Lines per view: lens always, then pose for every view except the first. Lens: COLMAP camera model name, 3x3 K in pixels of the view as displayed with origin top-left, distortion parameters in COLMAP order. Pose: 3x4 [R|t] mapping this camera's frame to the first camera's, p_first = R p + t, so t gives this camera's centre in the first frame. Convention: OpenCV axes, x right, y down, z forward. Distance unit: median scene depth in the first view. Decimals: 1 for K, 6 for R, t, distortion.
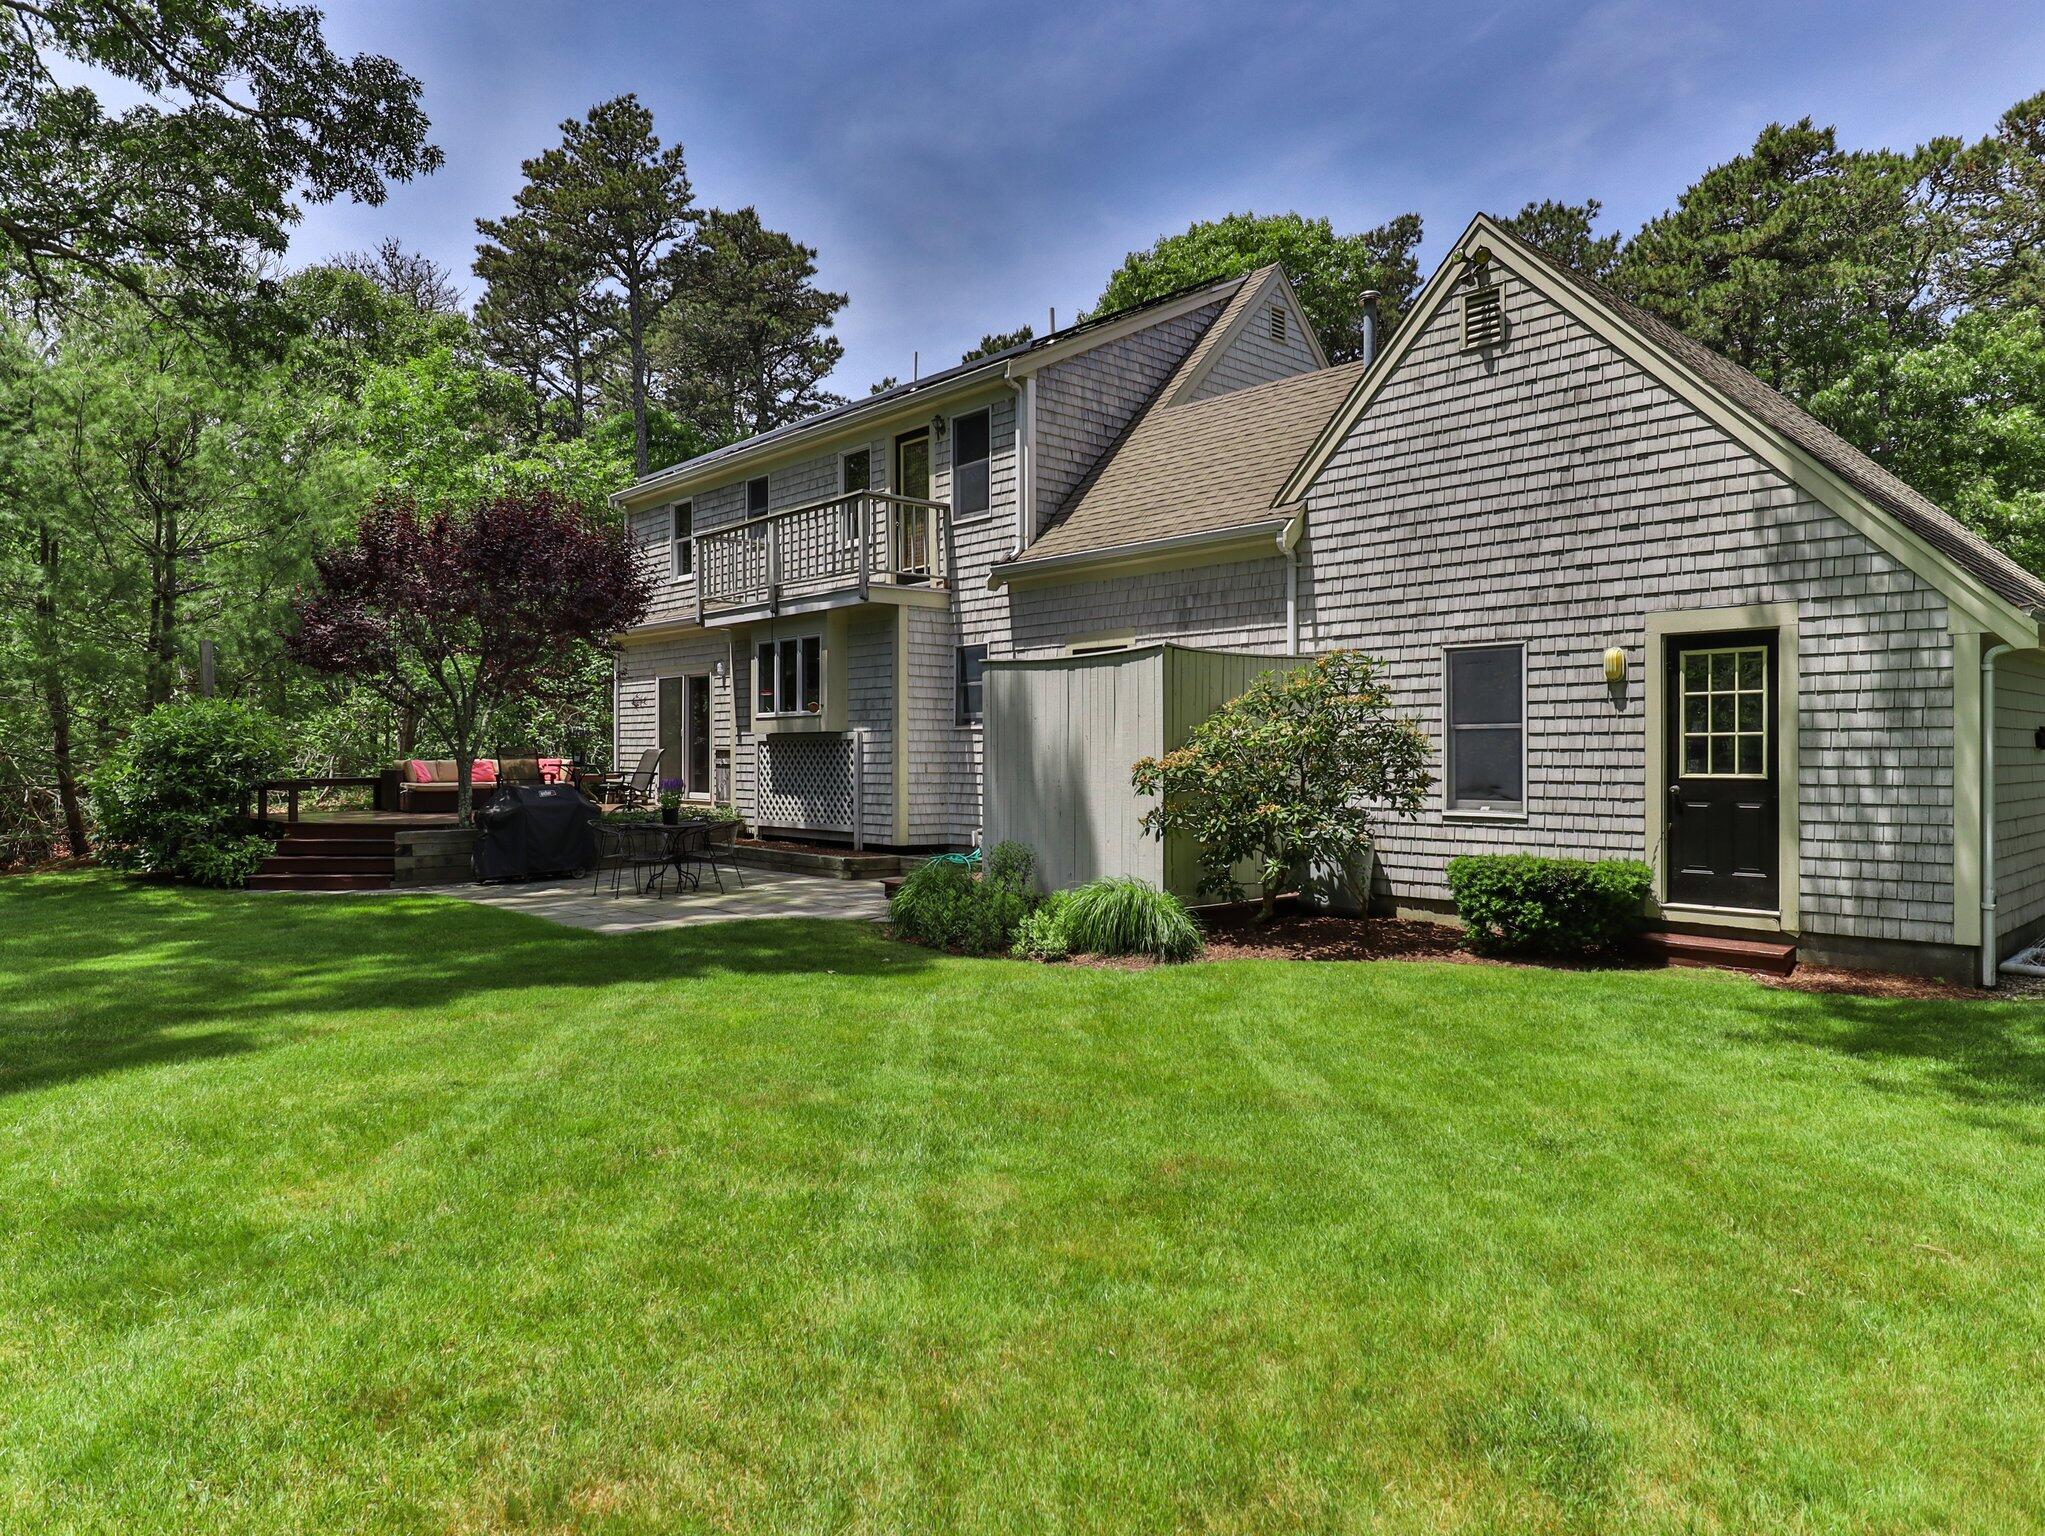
lens RADIAL K [[1282.3, 0, 1021.8], [0, 1282.3, 760.4], [0, 0, 1]] dist [-0.043687, 0.028075]
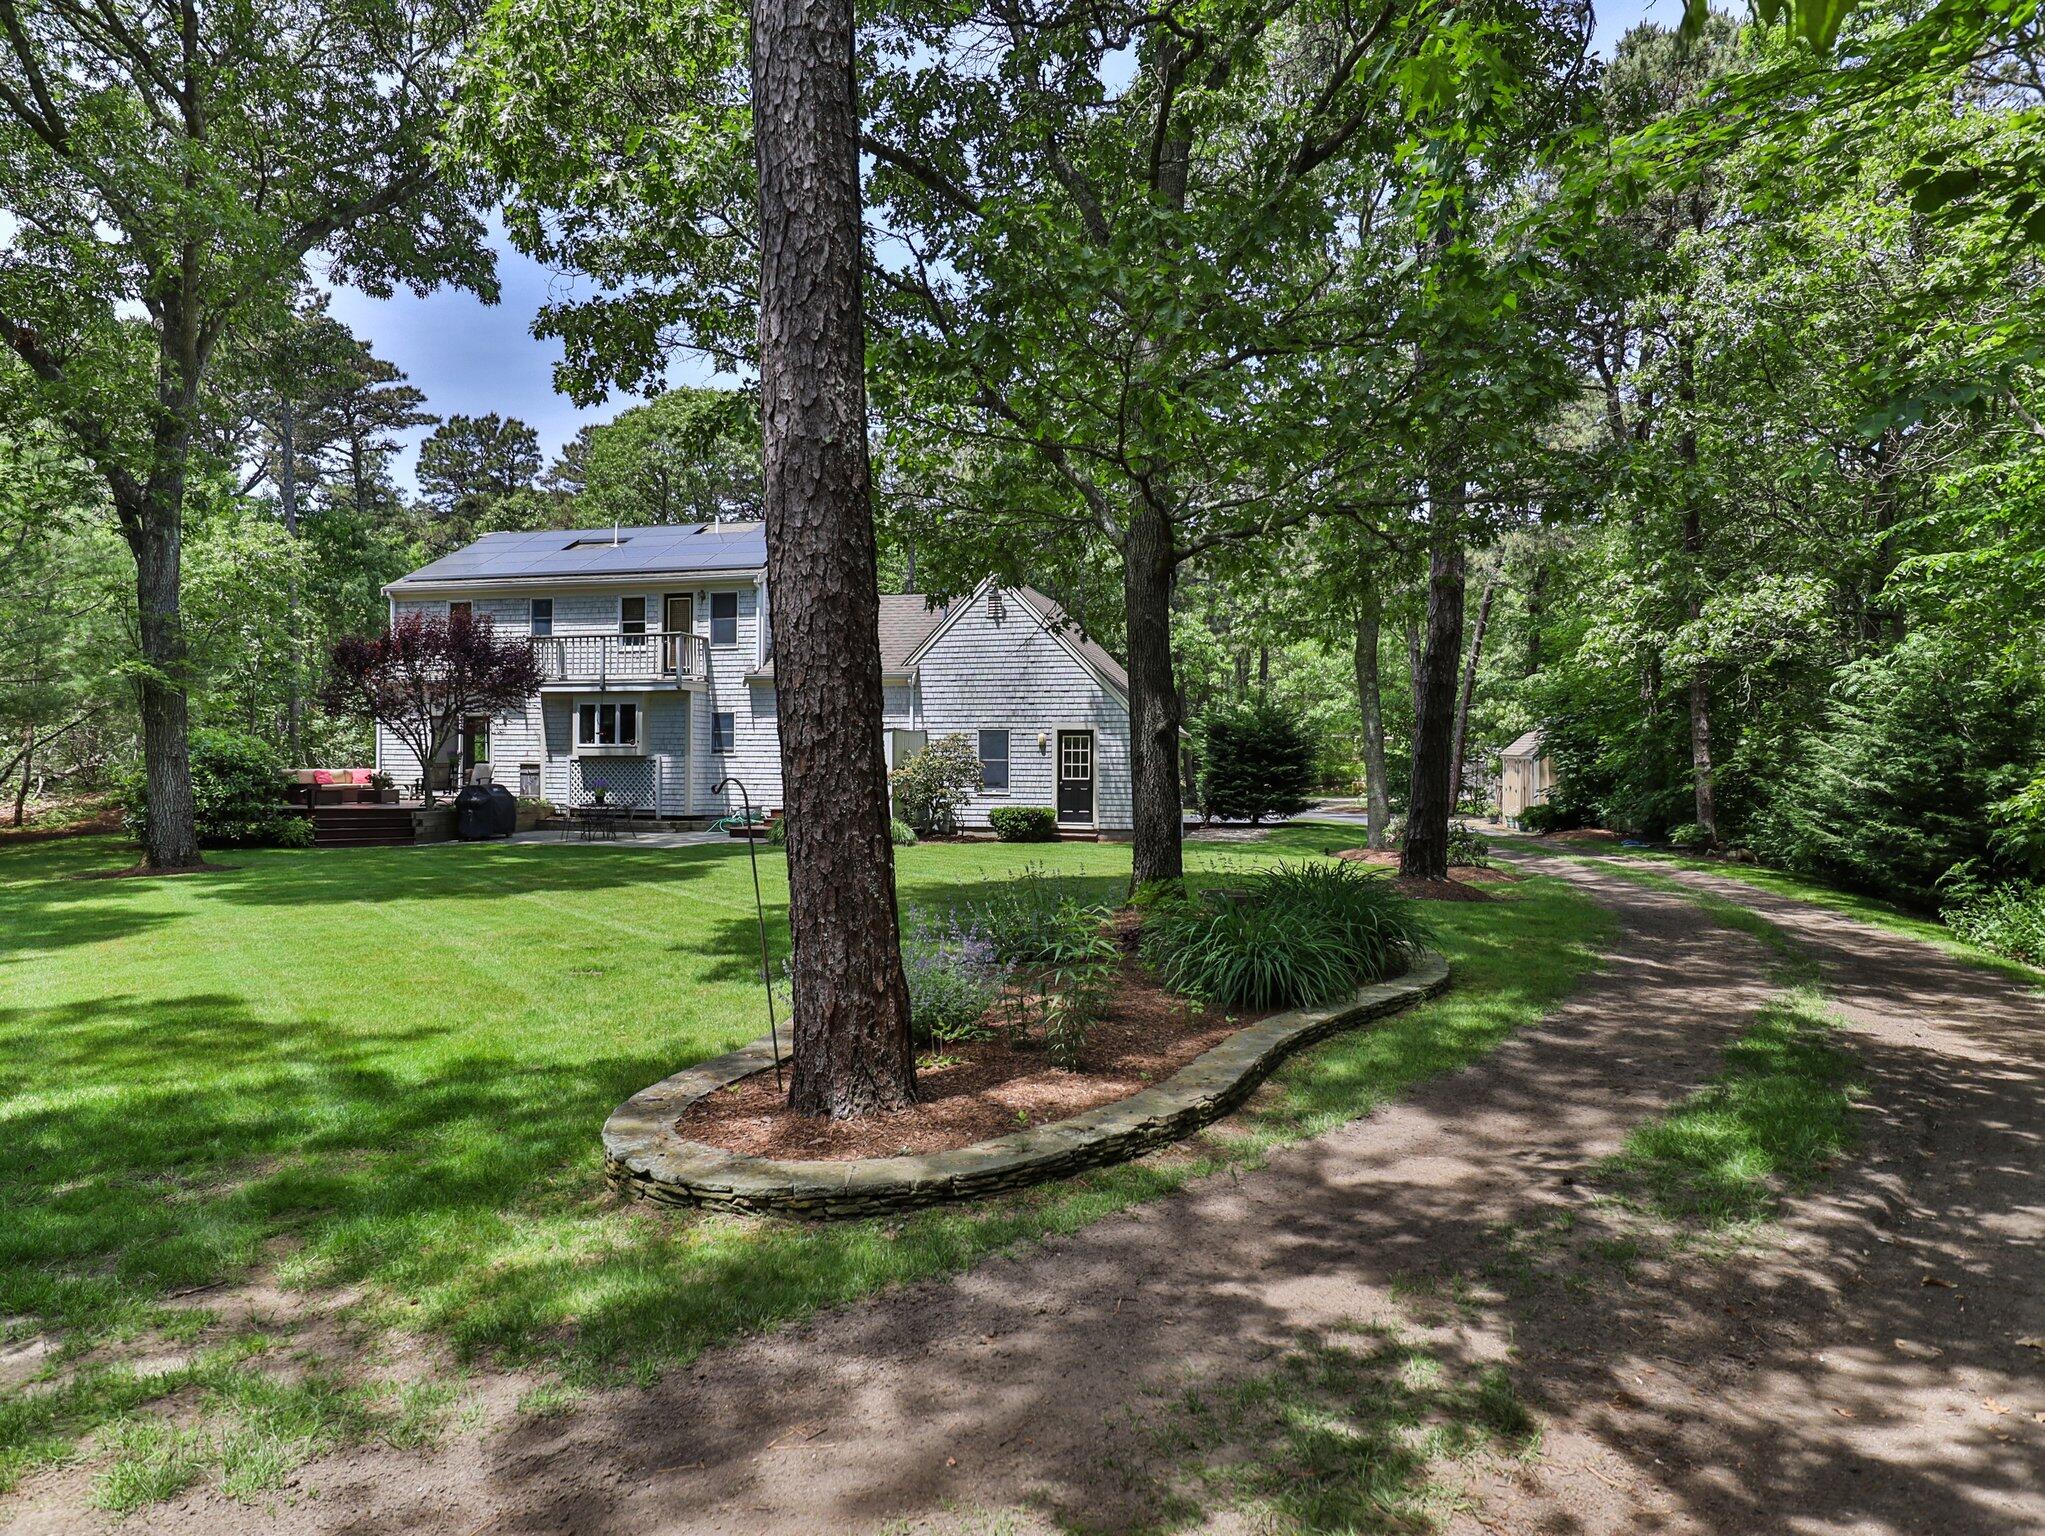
lens RADIAL K [[1282.3, 0, 1023.8], [0, 1282.3, 771.4], [0, 0, 1]] dist [-0.043687, 0.028075]
pose [[0.832508, 0.003855, 0.554000, -0.977392], [-0.004798, 0.999988, 0.000251, -0.003998], [-0.553993, -0.002867, 0.832517, -1.154768]]
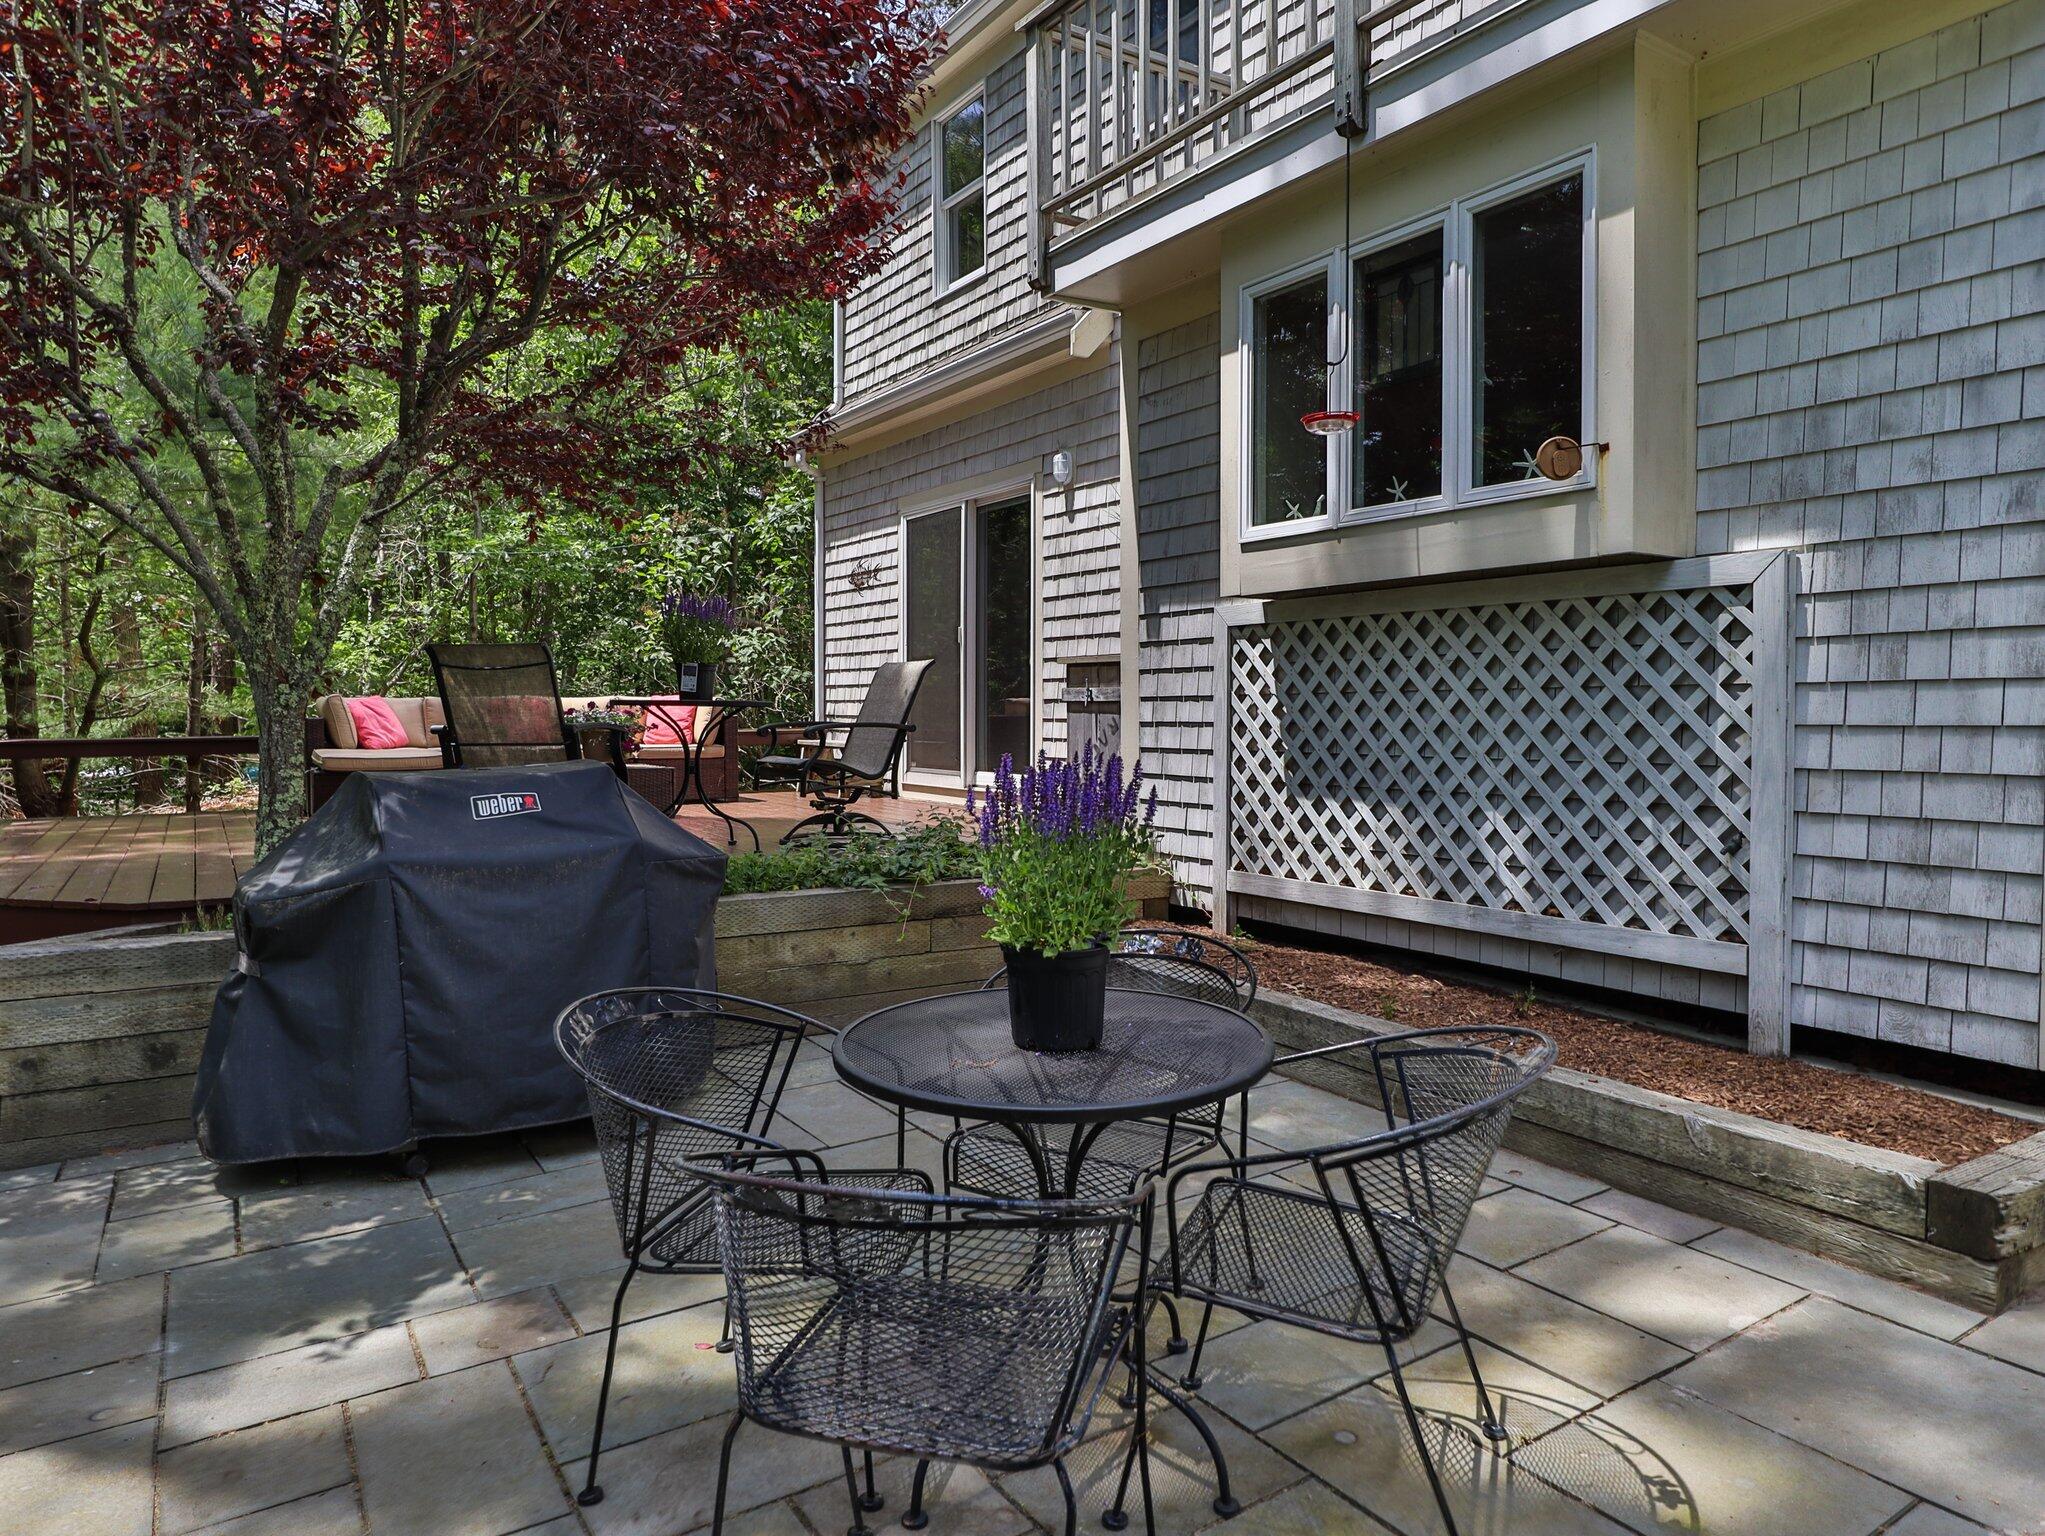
lens RADIAL K [[1282.3, 0, 1027.9], [0, 1282.3, 757.7], [0, 0, 1]] dist [-0.043687, 0.028075]
pose [[0.986713, 0.007658, -0.162289, -0.306334], [-0.002510, 0.999488, 0.031904, 0.011199], [0.162451, -0.031073, 0.986227, 1.019615]]
